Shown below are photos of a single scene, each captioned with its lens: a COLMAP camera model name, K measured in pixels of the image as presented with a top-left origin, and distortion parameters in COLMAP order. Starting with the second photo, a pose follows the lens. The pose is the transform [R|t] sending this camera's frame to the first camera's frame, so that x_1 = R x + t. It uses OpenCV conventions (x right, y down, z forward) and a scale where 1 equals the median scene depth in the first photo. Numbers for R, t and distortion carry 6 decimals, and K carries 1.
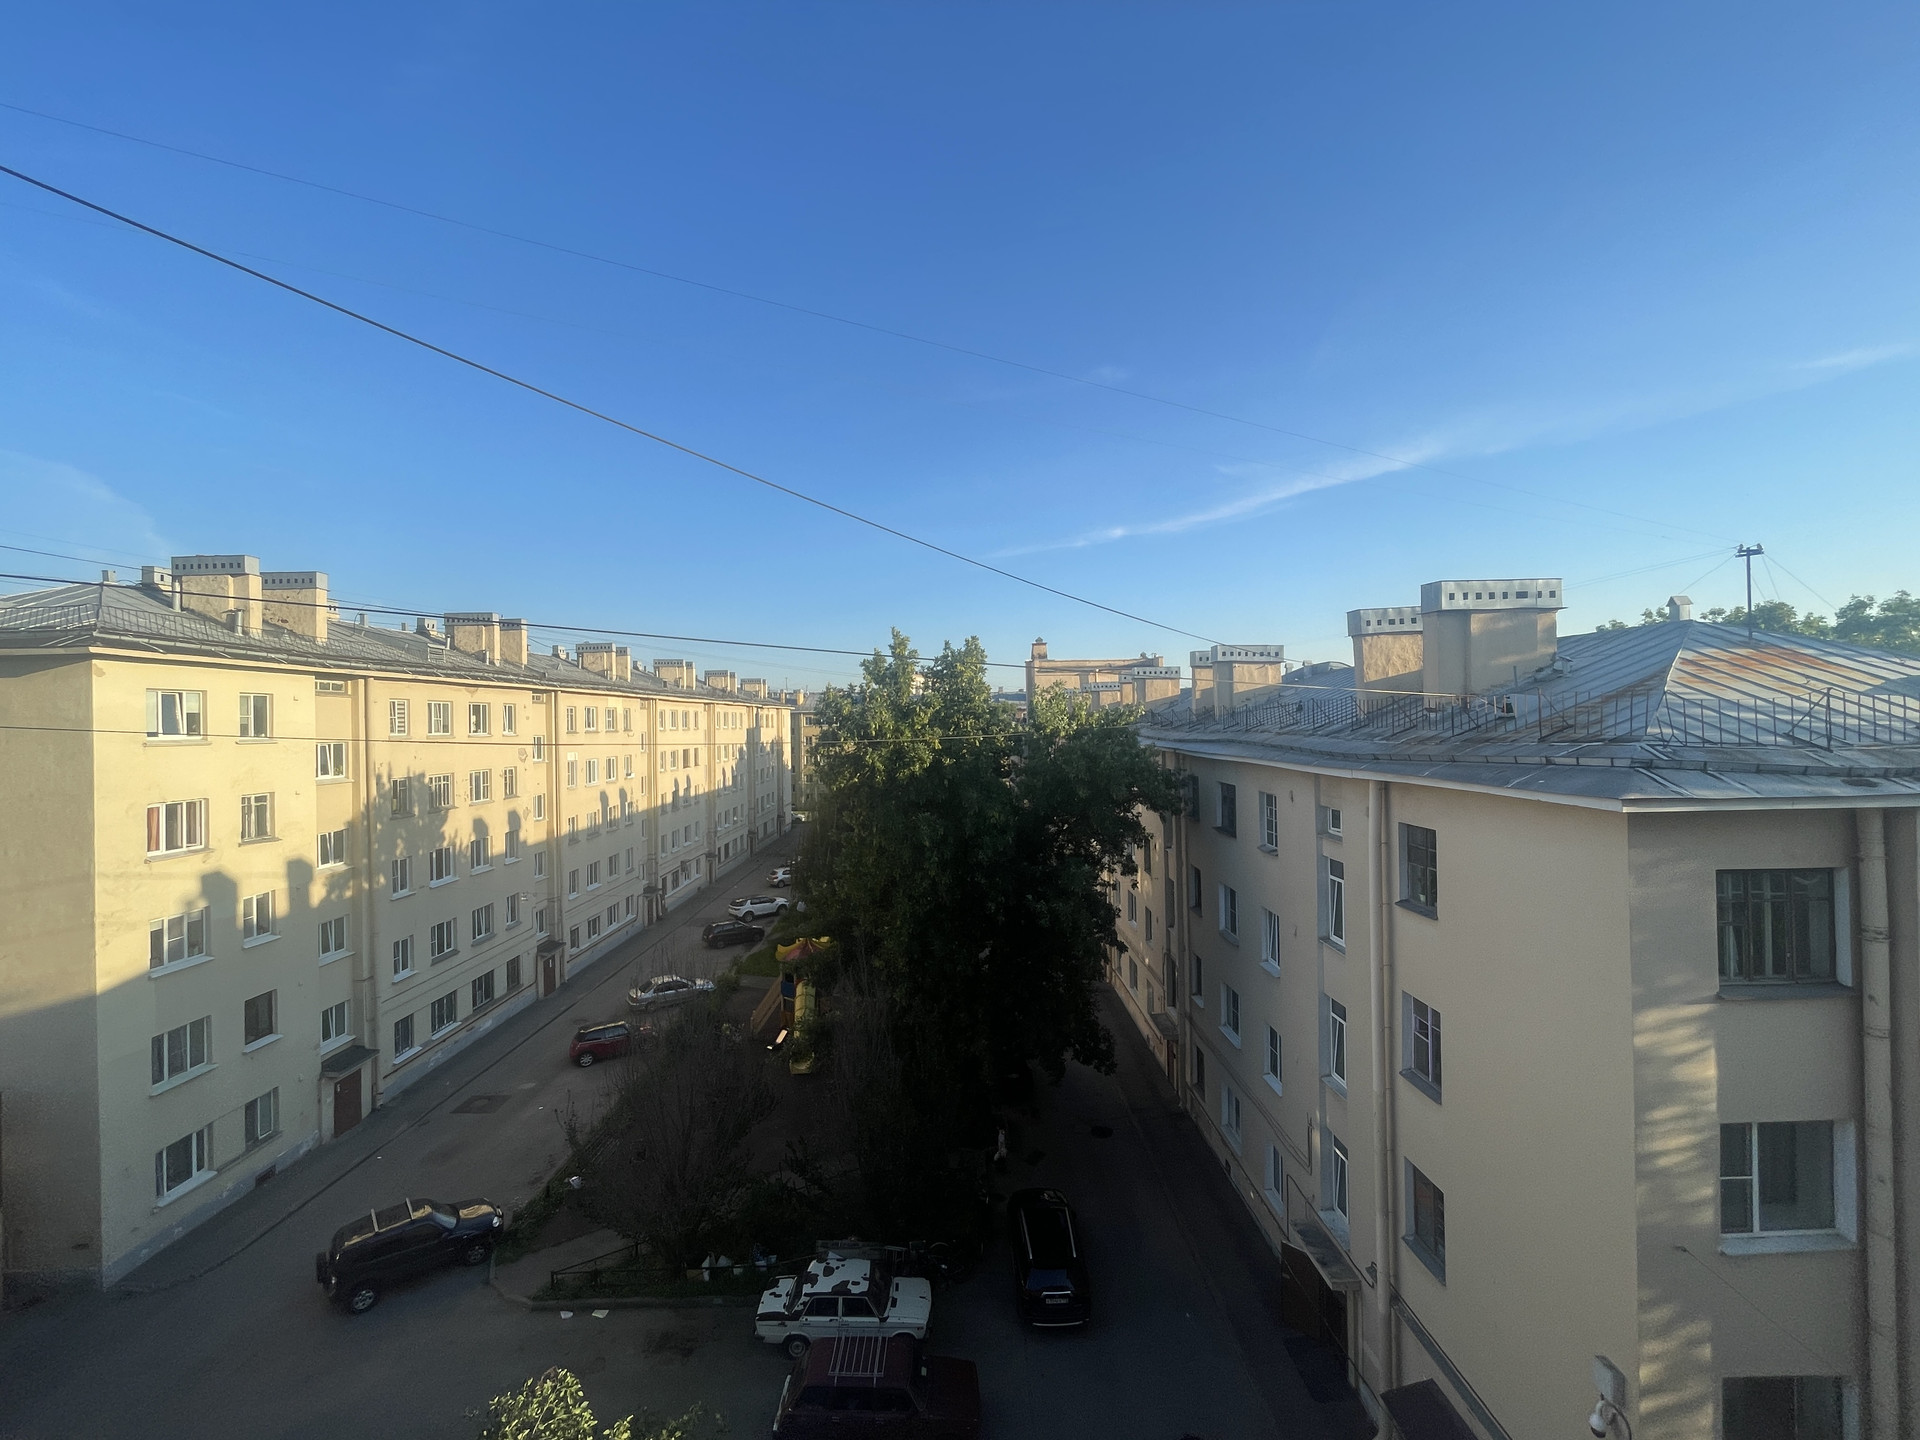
lens RADIAL K [[779.8, 0, 960.0], [0, 779.8, 720.0], [0, 0, 1]] dist [-0.001856, 0.009202]
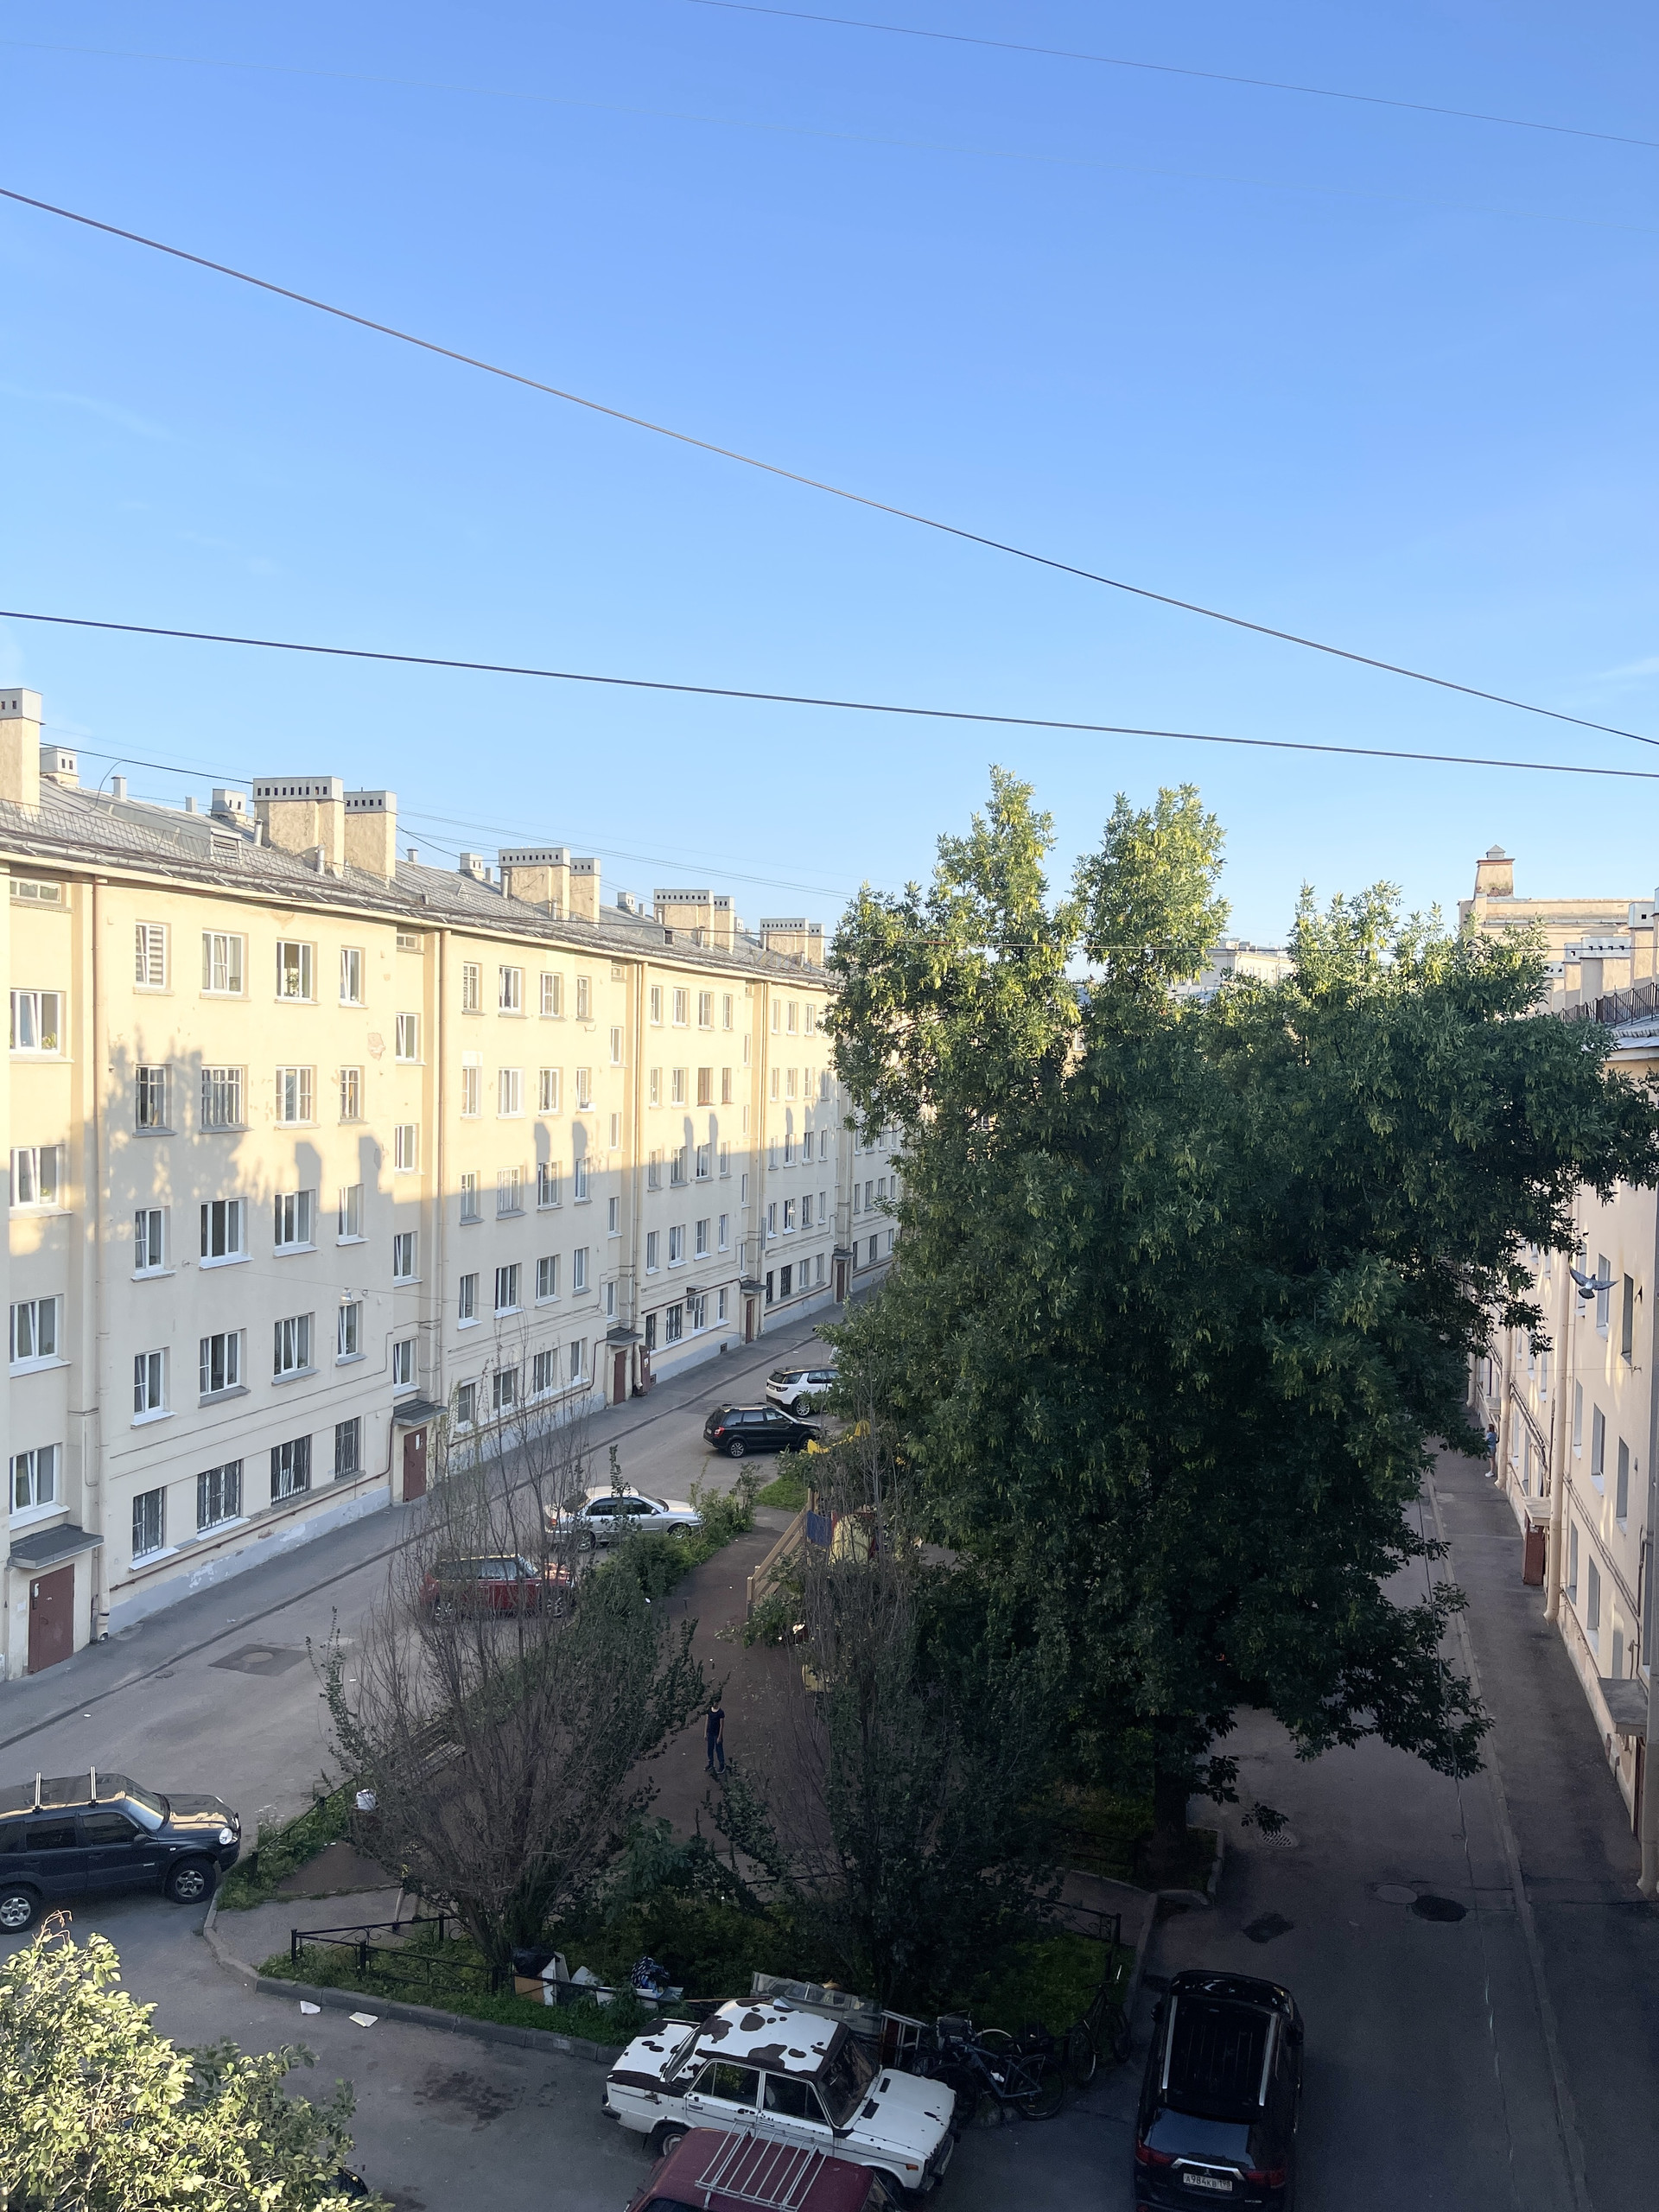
lens RADIAL K [[1668.4, 0, 829.5], [0, 1668.4, 1106.0], [0, 0, 1]] dist [0.083563, -0.082542]
pose [[0.954506, 0.042651, -0.295125, 0.093045], [-0.032704, 0.998721, 0.038558, 0.038572], [0.296392, -0.027152, 0.954680, -0.006282]]
